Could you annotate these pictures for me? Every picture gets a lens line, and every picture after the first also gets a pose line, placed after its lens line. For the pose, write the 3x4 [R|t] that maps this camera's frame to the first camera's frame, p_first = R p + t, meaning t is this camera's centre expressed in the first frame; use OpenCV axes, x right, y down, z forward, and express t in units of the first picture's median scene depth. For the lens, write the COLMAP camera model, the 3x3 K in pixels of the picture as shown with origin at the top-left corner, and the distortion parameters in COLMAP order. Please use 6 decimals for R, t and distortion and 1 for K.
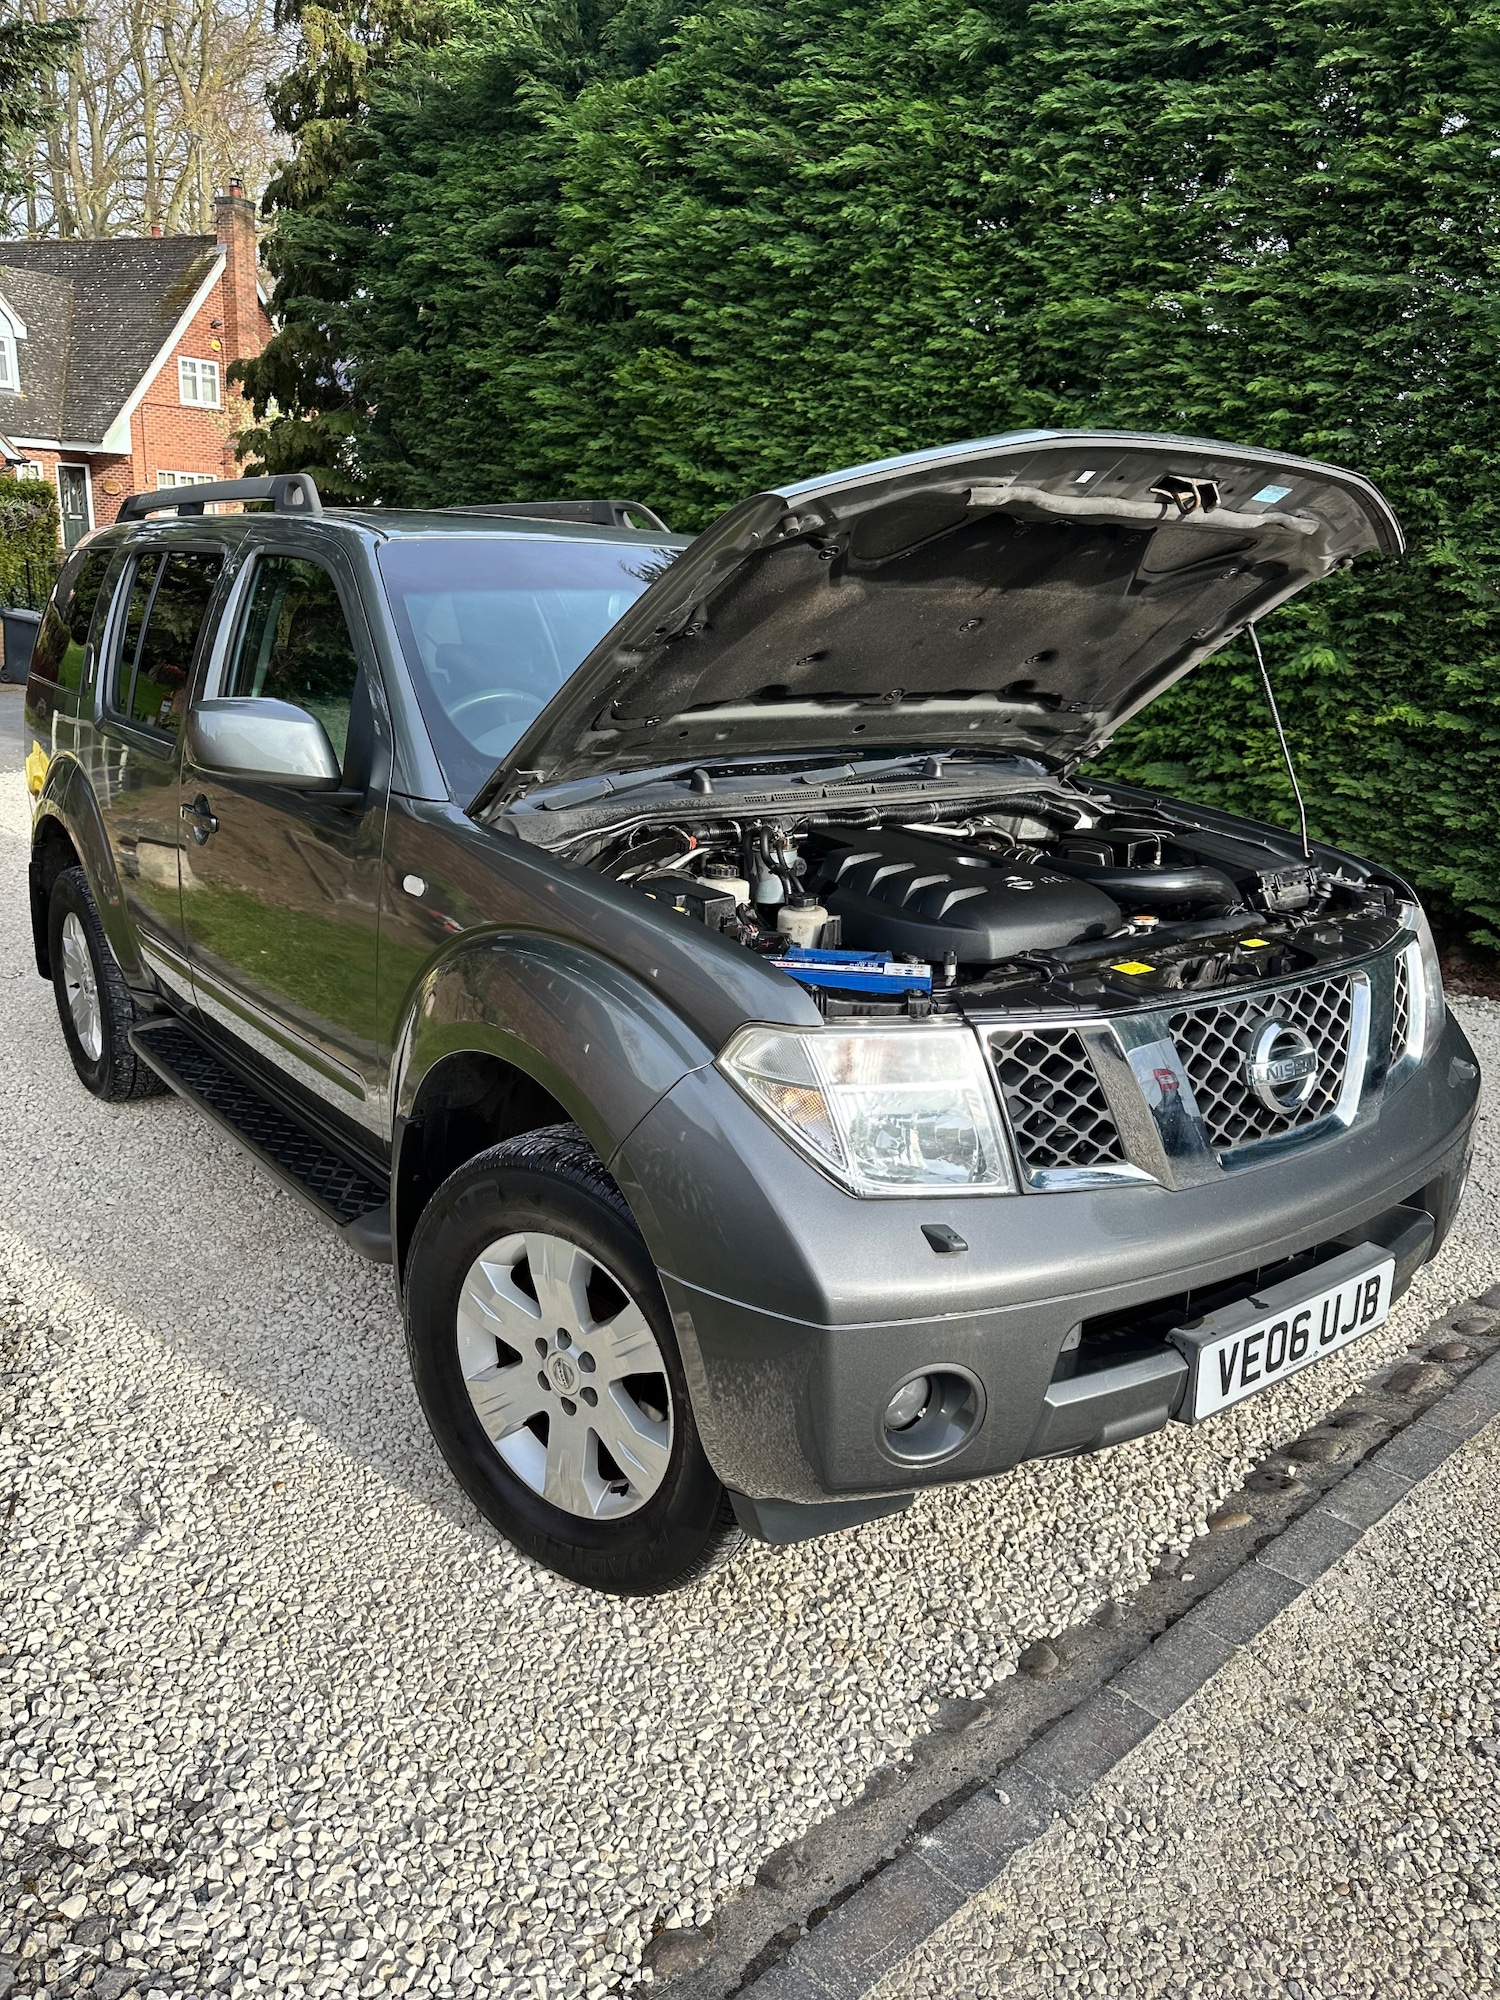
lens RADIAL K [[1438.0, 0, 750.0], [0, 1438.0, 1000.0], [0, 0, 1]] dist [-0.000565, -0.002109]
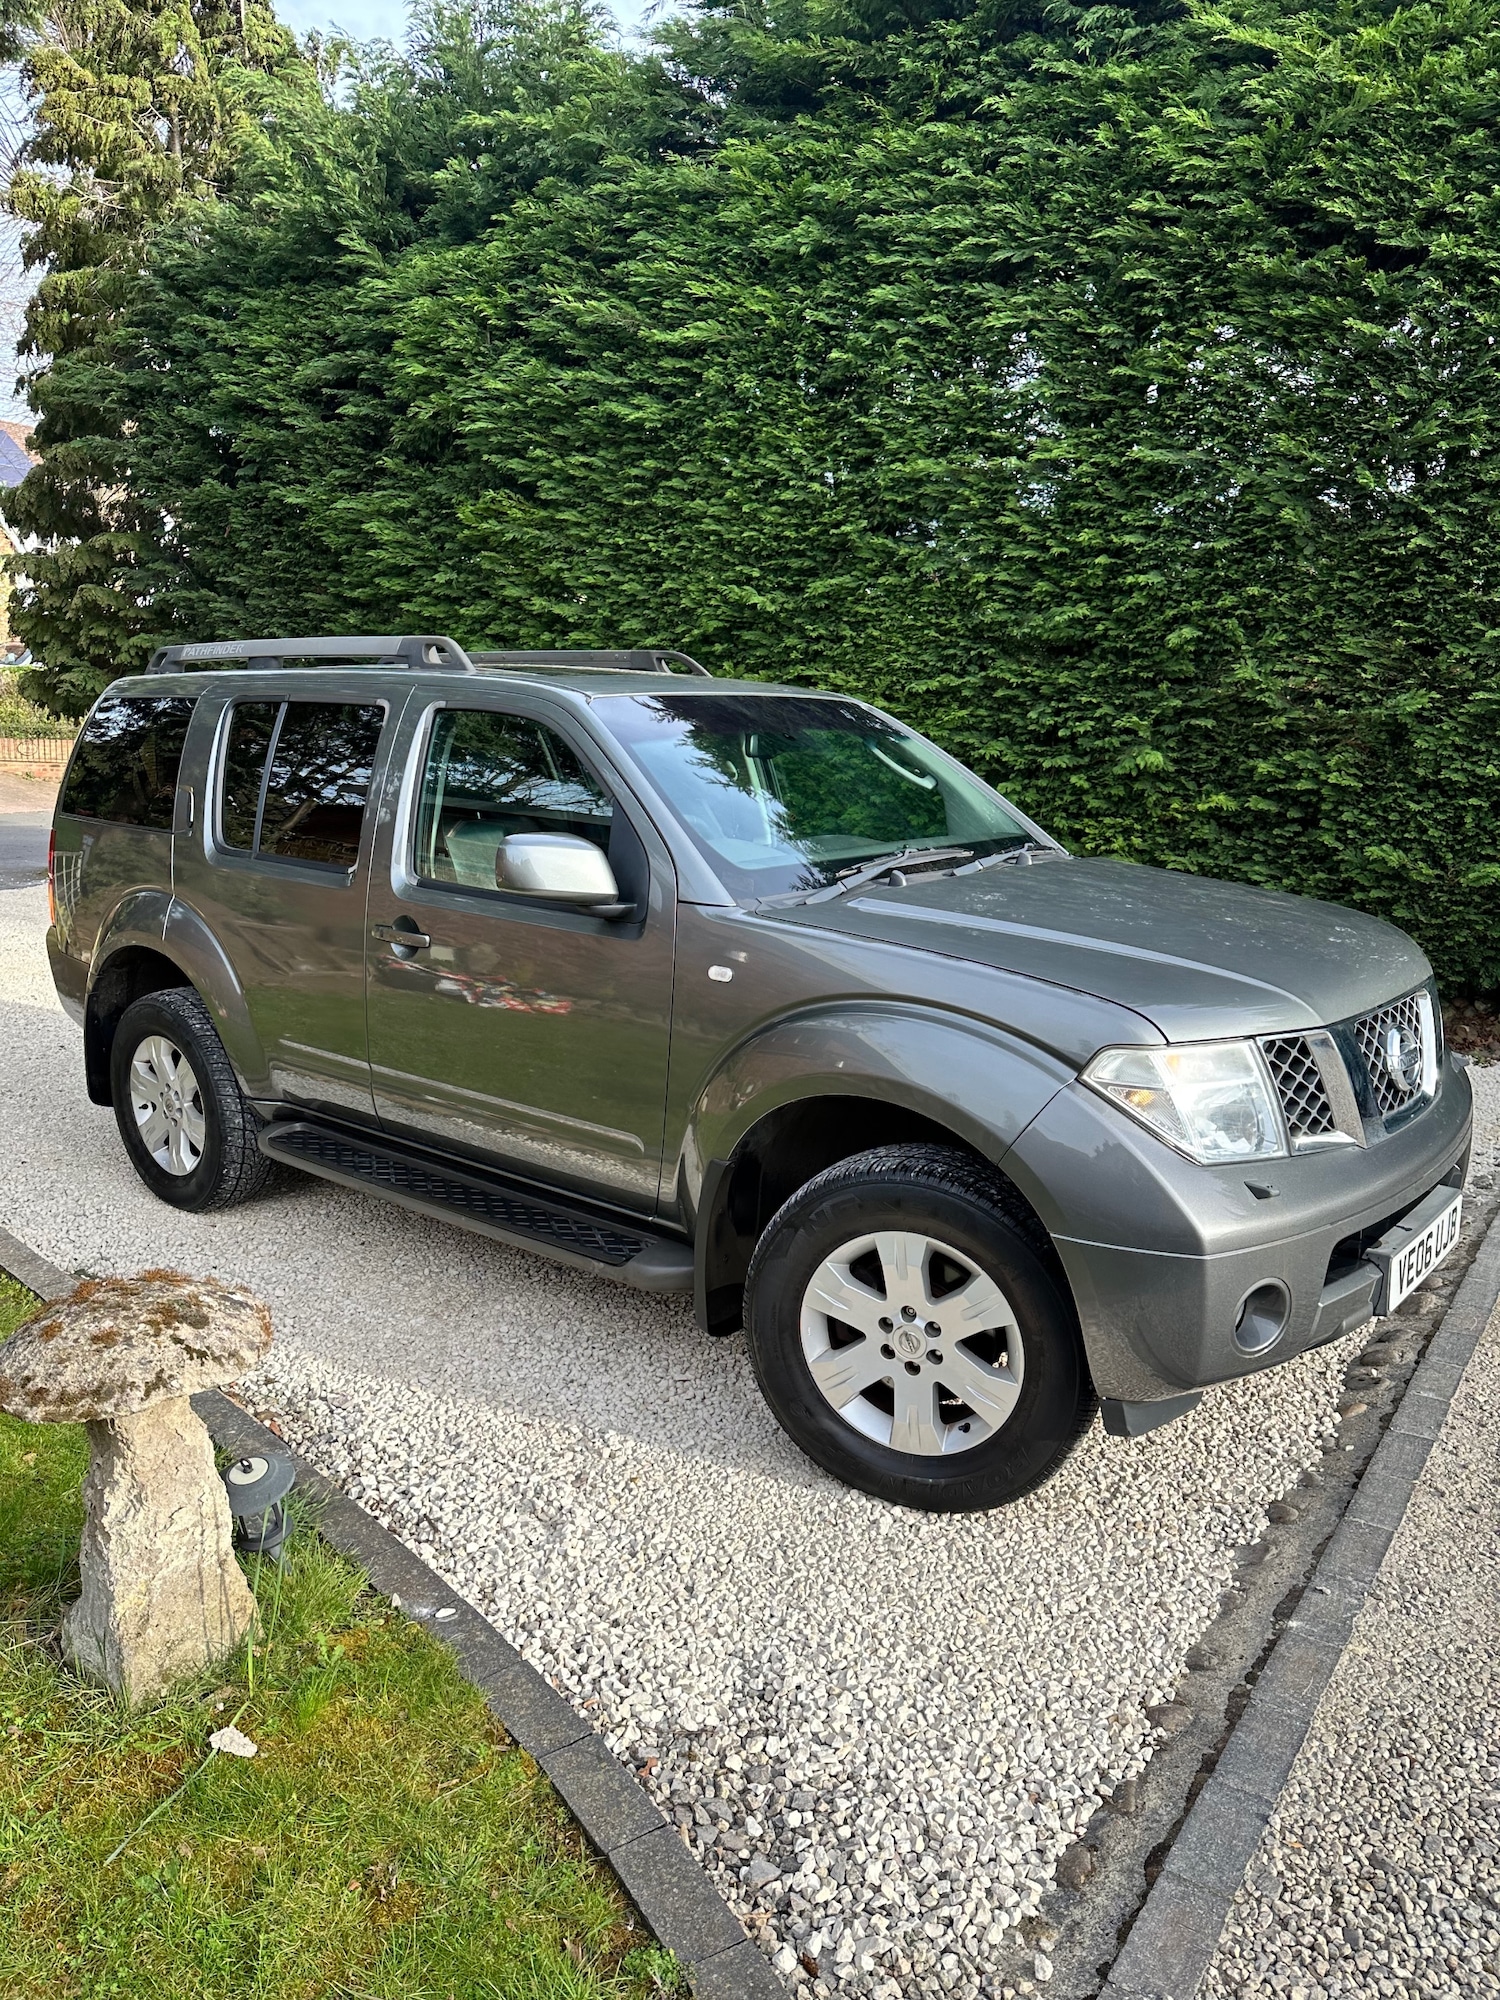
lens RADIAL K [[1430.2, 0, 745.7], [0, 1430.2, 1010.5], [0, 0, 1]] dist [0.021853, -0.029320]
pose [[0.975859, -0.068103, 0.207511, -0.518495], [0.080604, 0.995369, -0.052382, 0.020693], [-0.202982, 0.067844, 0.976829, -0.233422]]
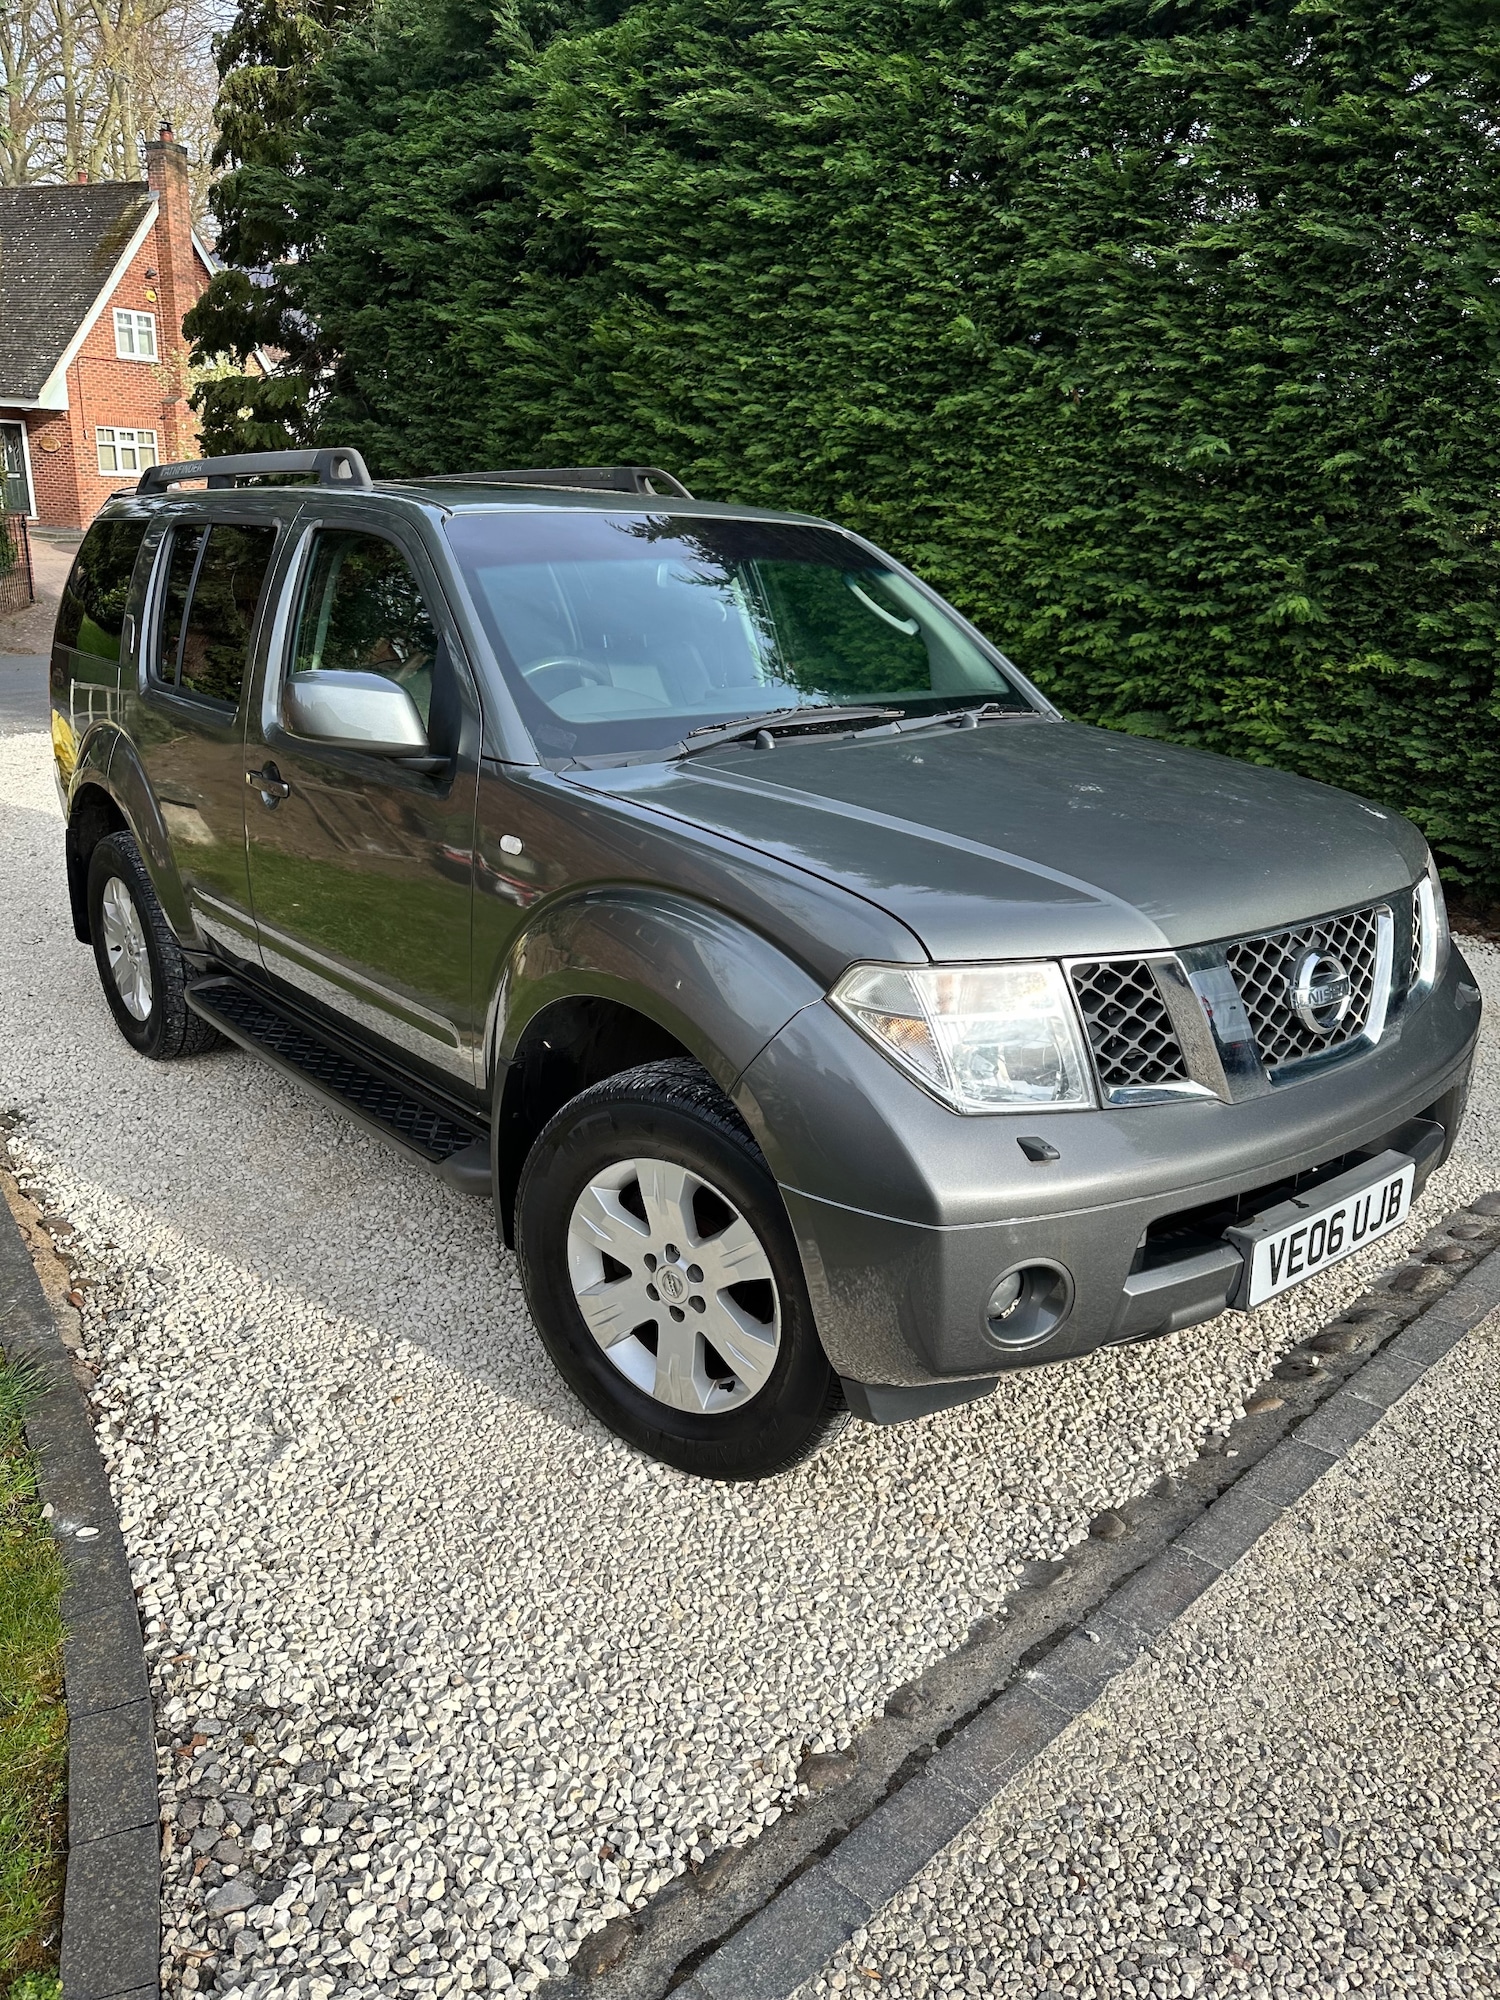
lens RADIAL K [[1430.2, 0, 745.7], [0, 1430.2, 1010.5], [0, 0, 1]] dist [0.021853, -0.029320]
pose [[0.999293, -0.022907, 0.029816, -0.101765], [0.021721, 0.998983, 0.039510, 0.006996], [-0.030690, -0.038835, 0.998774, -0.089834]]
